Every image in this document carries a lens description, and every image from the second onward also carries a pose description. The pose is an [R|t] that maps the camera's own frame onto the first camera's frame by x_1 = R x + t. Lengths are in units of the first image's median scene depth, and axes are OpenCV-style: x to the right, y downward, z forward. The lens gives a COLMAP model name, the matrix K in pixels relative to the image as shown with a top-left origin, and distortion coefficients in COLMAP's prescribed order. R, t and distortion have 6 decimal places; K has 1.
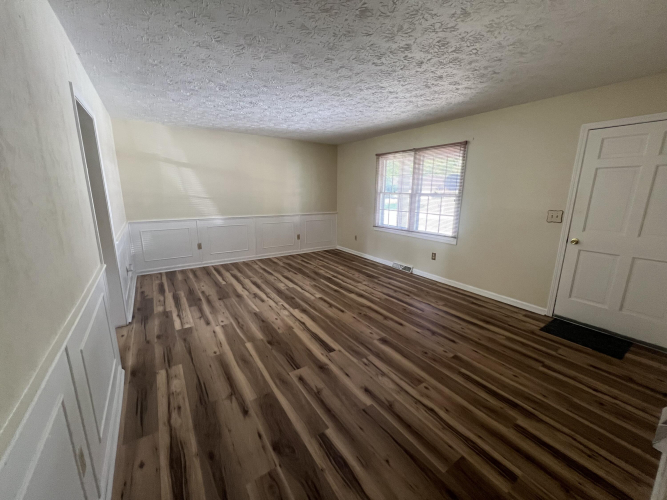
lens RADIAL K [[266.6, 0, 329.6], [0, 266.6, 249.1], [0, 0, 1]] dist [-0.002260, 0.000051]
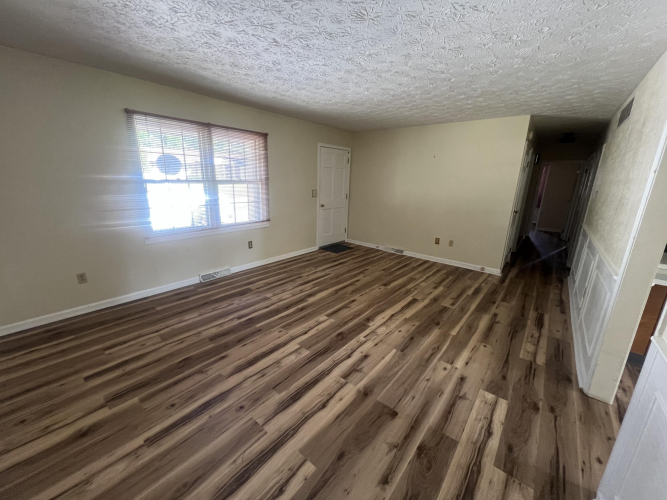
lens RADIAL K [[266.6, 0, 336.1], [0, 266.6, 248.4], [0, 0, 1]] dist [-0.002260, 0.000051]
pose [[-0.295863, -0.260442, 0.919040, -0.825020], [0.178684, 0.930042, 0.321082, -0.296218], [-0.938369, 0.259215, -0.228628, 1.248378]]
